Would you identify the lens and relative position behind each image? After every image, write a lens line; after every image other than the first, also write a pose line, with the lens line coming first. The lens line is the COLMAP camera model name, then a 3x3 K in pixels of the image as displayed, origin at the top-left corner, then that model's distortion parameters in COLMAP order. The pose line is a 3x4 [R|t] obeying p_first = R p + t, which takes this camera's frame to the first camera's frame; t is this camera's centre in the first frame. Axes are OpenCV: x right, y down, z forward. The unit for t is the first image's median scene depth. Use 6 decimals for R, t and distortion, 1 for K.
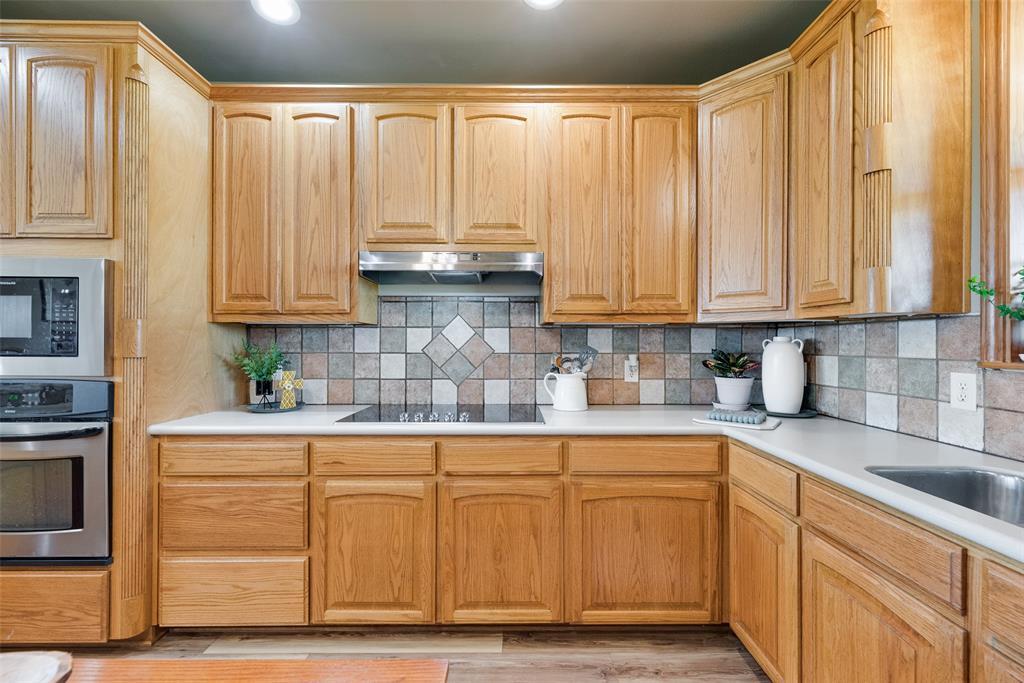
lens RADIAL K [[412.0, 0, 515.6], [0, 412.0, 341.5], [0, 0, 1]] dist [0.003681, -0.000728]
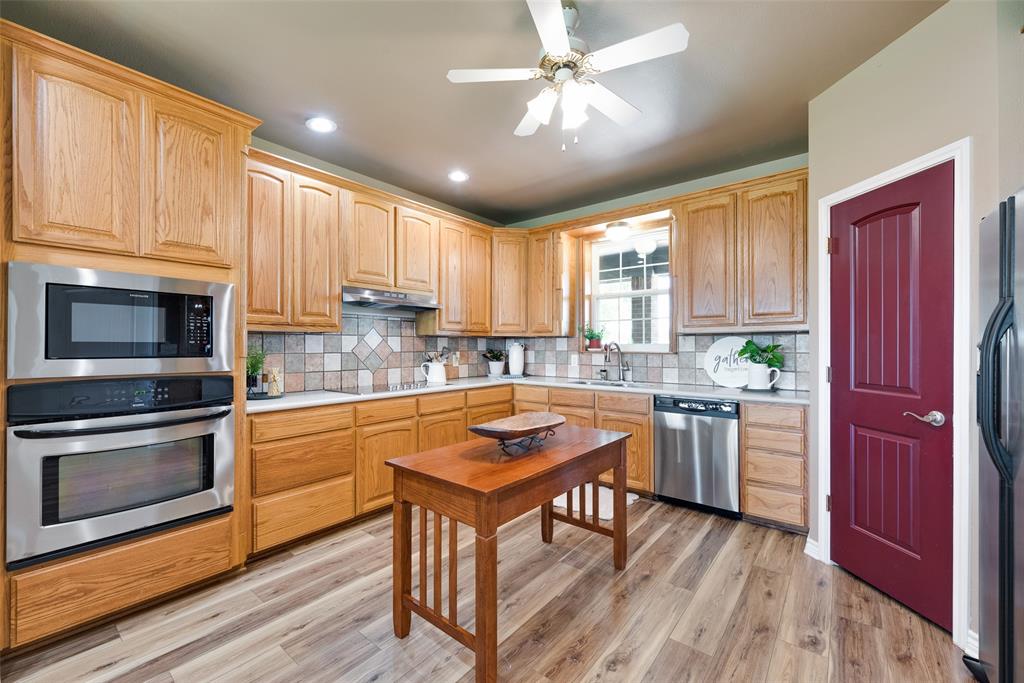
lens RADIAL K [[412.0, 0, 513.8], [0, 412.0, 343.5], [0, 0, 1]] dist [0.003681, -0.000728]
pose [[0.630842, 0.001755, 0.775910, -1.171444], [-0.002109, 0.999998, -0.000547, -0.006358], [-0.775909, -0.001291, 0.630844, -0.453827]]
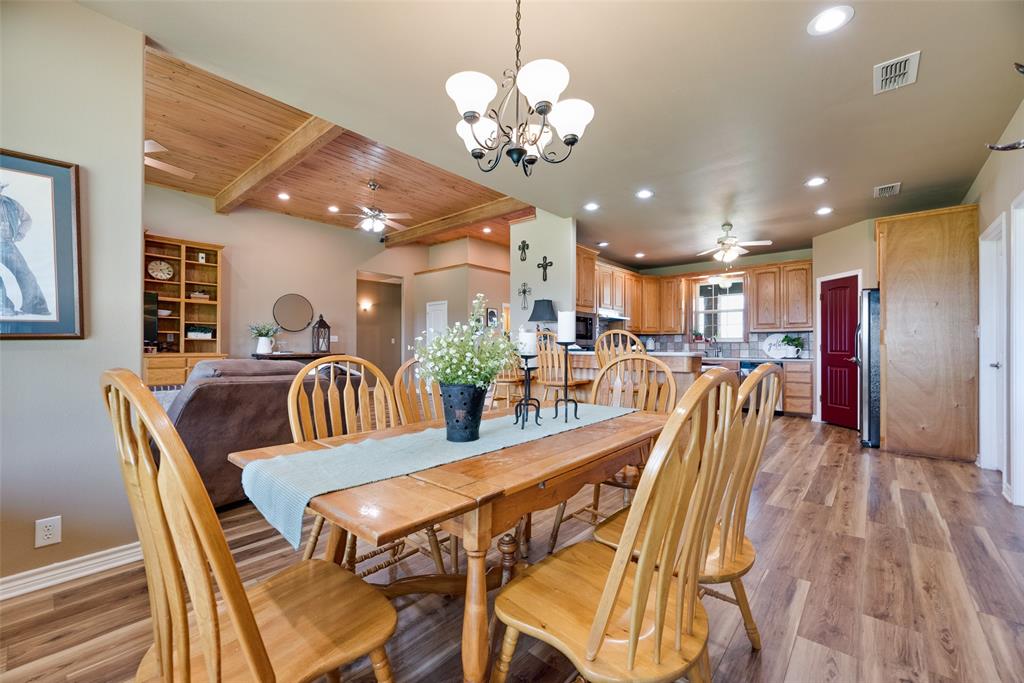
lens RADIAL K [[412.0, 0, 513.2], [0, 412.0, 344.0], [0, 0, 1]] dist [0.003681, -0.000728]
pose [[0.663854, 0.006196, 0.747836, -3.406957], [-0.003766, 0.999981, -0.004942, 0.075731], [-0.747853, 0.000465, 0.663865, -0.728352]]
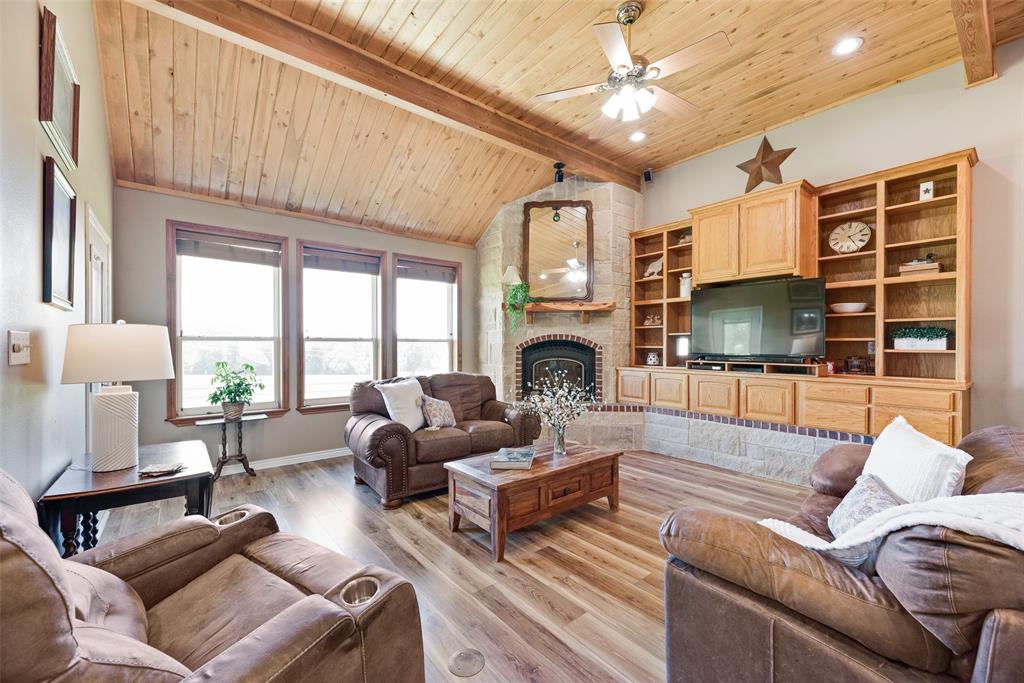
lens RADIAL K [[412.0, 0, 511.5], [0, 412.0, 346.3], [0, 0, 1]] dist [0.003681, -0.000728]
pose [[0.614917, 0.001302, -0.788591, -2.310496], [0.002795, 0.999989, 0.003830, 0.000077], [0.788587, -0.004559, 0.614906, 0.945648]]
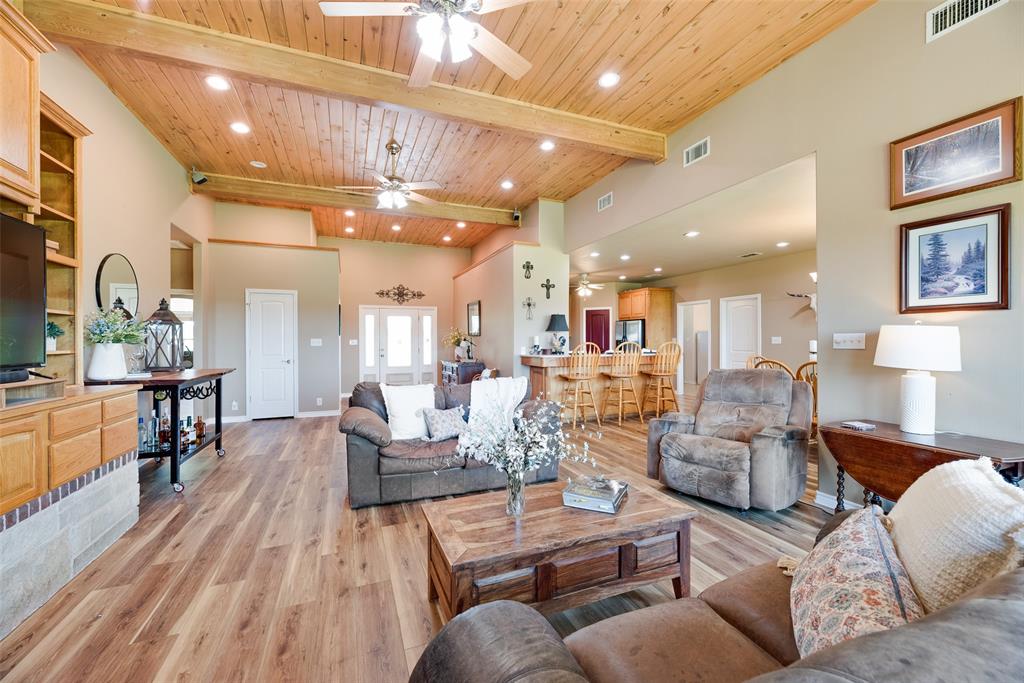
lens RADIAL K [[412.0, 0, 512.8], [0, 412.0, 341.3], [0, 0, 1]] dist [0.003681, -0.000728]
pose [[-0.361785, 0.000011, 0.932262, -4.311917], [0.002342, 0.999997, 0.000897, -0.001217], [-0.932259, 0.002507, -0.361784, 2.389886]]
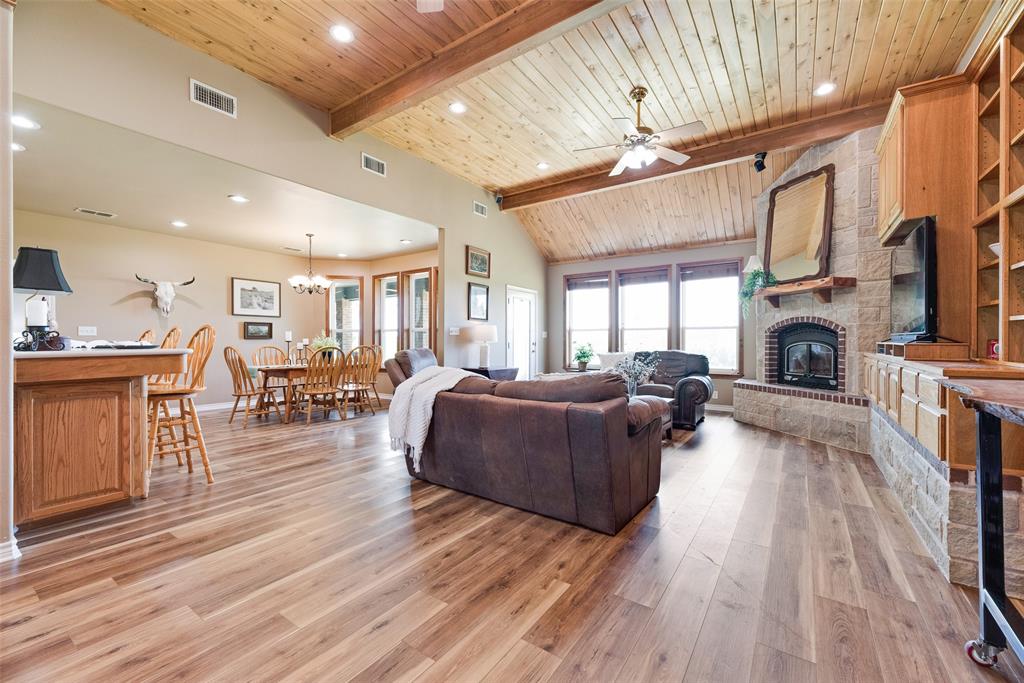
lens RADIAL K [[412.0, 0, 514.2], [0, 412.0, 340.4], [0, 0, 1]] dist [0.003681, -0.000728]
pose [[-0.580191, -0.001958, -0.814478, -1.148885], [0.002673, 0.999987, -0.004308, 0.085540], [0.814476, -0.004677, -0.580179, 2.836956]]
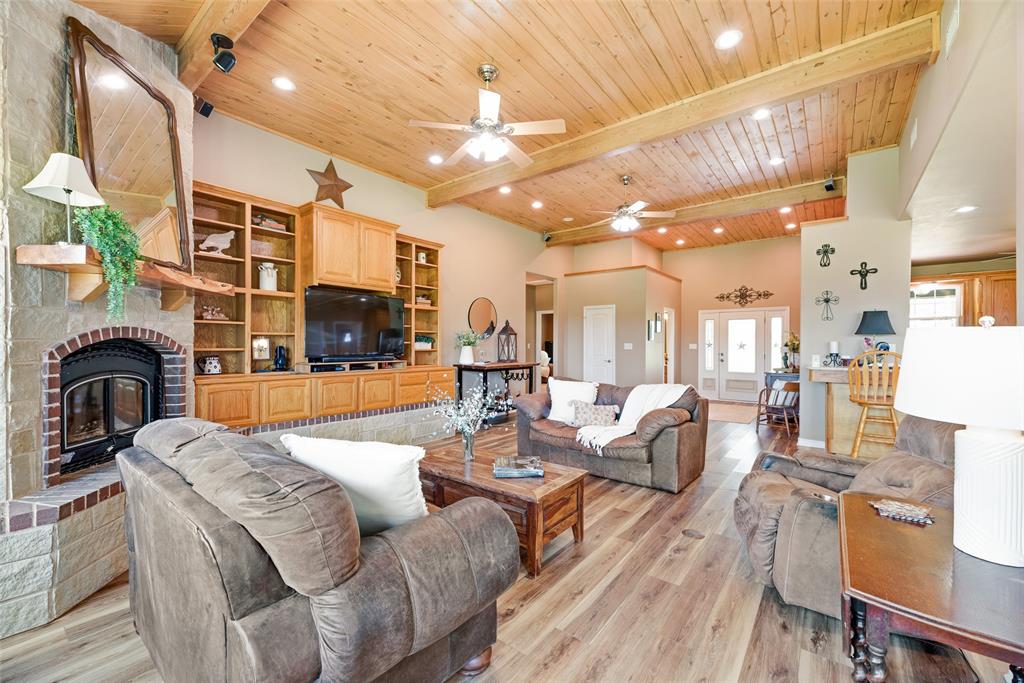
lens RADIAL K [[412.0, 0, 513.0], [0, 412.0, 347.0], [0, 0, 1]] dist [0.003681, -0.000728]
pose [[0.626071, -0.004055, 0.779755, -4.470041], [-0.005628, 0.999937, 0.009719, -0.019545], [-0.779746, -0.010474, 0.626009, 0.980175]]
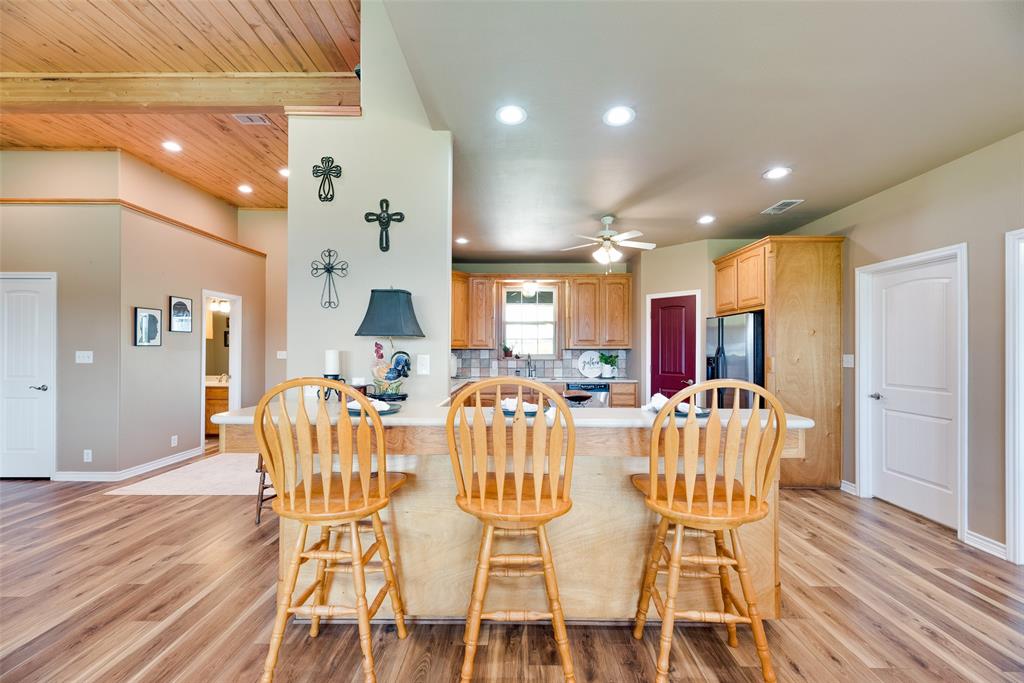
lens RADIAL K [[412.0, 0, 511.2], [0, 412.0, 346.6], [0, 0, 1]] dist [0.003681, -0.000728]
pose [[0.025313, 0.006952, 0.999655, -2.534400], [-0.006023, 0.999959, -0.006802, -0.045052], [-0.999661, -0.005848, 0.025354, 0.469253]]
